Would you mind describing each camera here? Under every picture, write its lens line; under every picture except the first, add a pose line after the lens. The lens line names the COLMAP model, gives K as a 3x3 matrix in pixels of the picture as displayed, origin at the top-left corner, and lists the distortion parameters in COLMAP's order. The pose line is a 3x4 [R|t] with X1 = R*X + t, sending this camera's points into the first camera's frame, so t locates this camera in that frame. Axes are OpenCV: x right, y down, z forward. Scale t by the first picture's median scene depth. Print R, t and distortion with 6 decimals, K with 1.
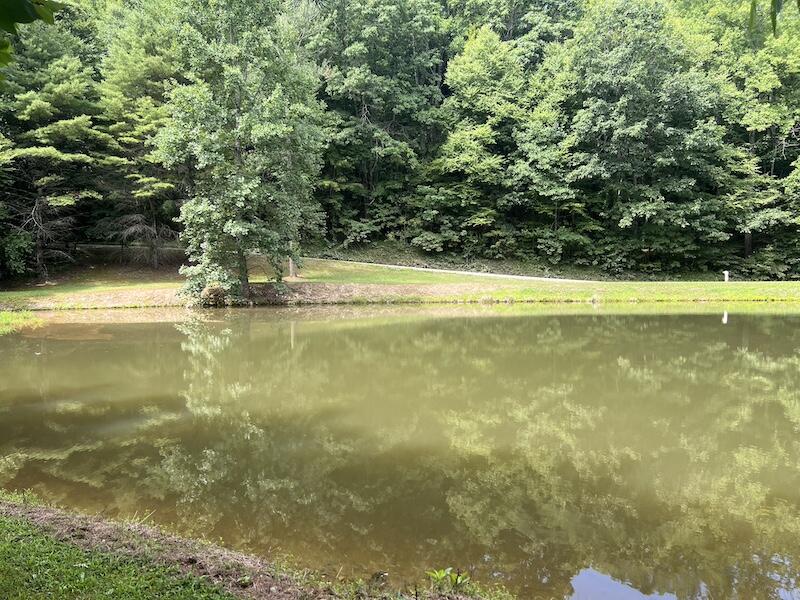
lens RADIAL K [[604.2, 0, 402.1], [0, 604.2, 302.3], [0, 0, 1]] dist [0.111176, -0.189915]
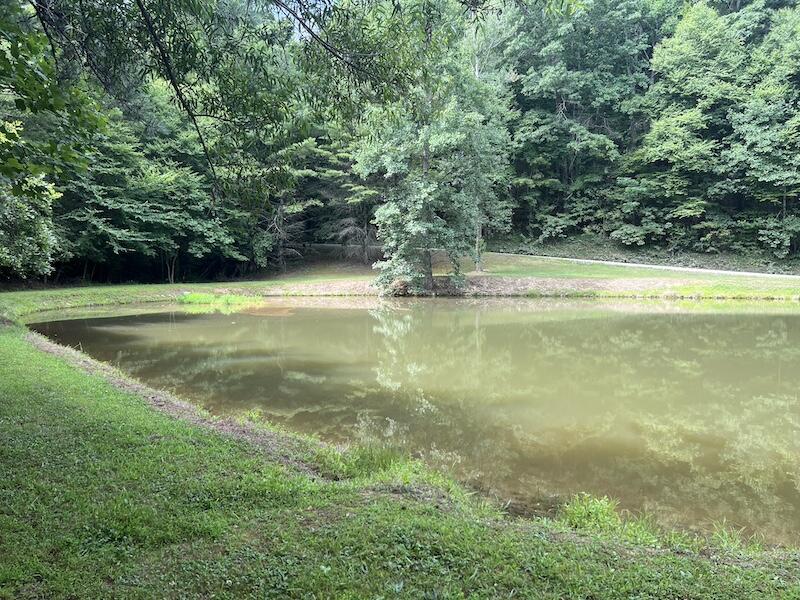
lens RADIAL K [[610.9, 0, 400.0], [0, 610.9, 300.0], [0, 0, 1]] dist [0.079108, -0.076808]
pose [[0.925754, 0.022778, -0.377440, 0.085371], [-0.021997, 0.999738, 0.006379, 0.004733], [0.377486, 0.002397, 0.926012, -0.047233]]
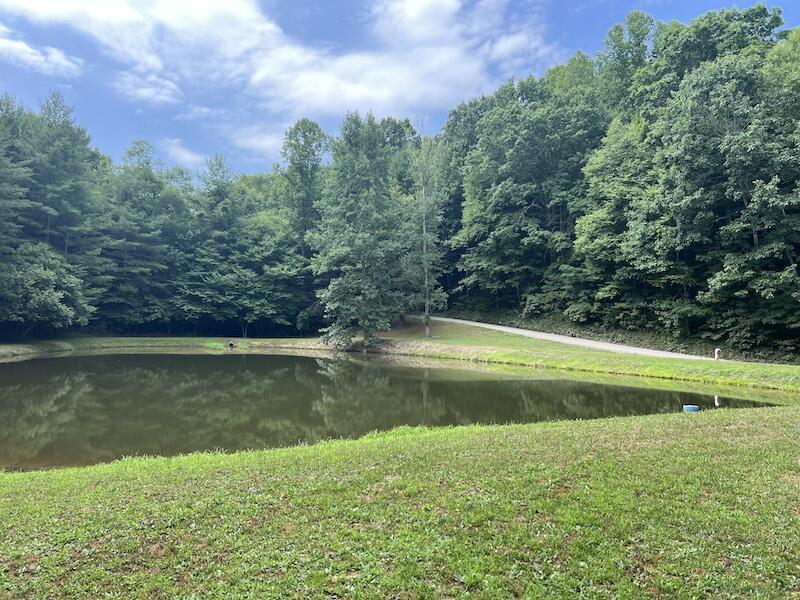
lens RADIAL K [[610.9, 0, 400.0], [0, 610.9, 300.0], [0, 0, 1]] dist [0.079108, -0.076808]
pose [[0.608208, -0.011727, -0.793691, 0.804663], [-0.076111, 0.994422, -0.073016, -0.016433], [0.790121, 0.104818, 0.603923, 0.052214]]
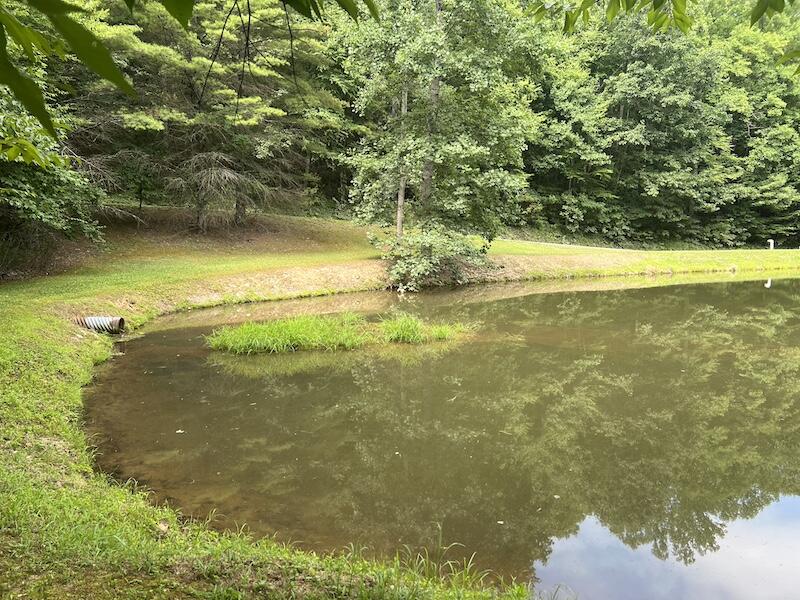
lens RADIAL K [[604.2, 0, 402.1], [0, 604.2, 302.3], [0, 0, 1]] dist [0.111176, -0.189915]
pose [[0.897145, -0.043576, 0.439582, -0.447942], [0.017155, 0.997809, 0.063901, -0.018750], [-0.441403, -0.049787, 0.895927, 0.255107]]
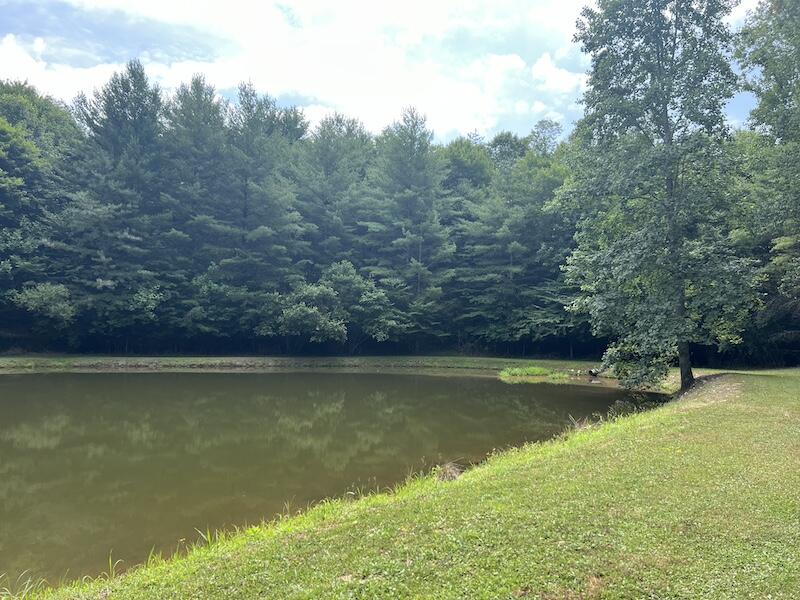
lens RADIAL K [[604.2, 0, 402.1], [0, 604.2, 302.3], [0, 0, 1]] dist [0.111176, -0.189915]
pose [[-0.575722, -0.052231, -0.815976, 0.419690], [-0.066955, 0.997618, -0.016617, -0.057770], [0.814900, 0.045068, -0.577847, 0.844220]]
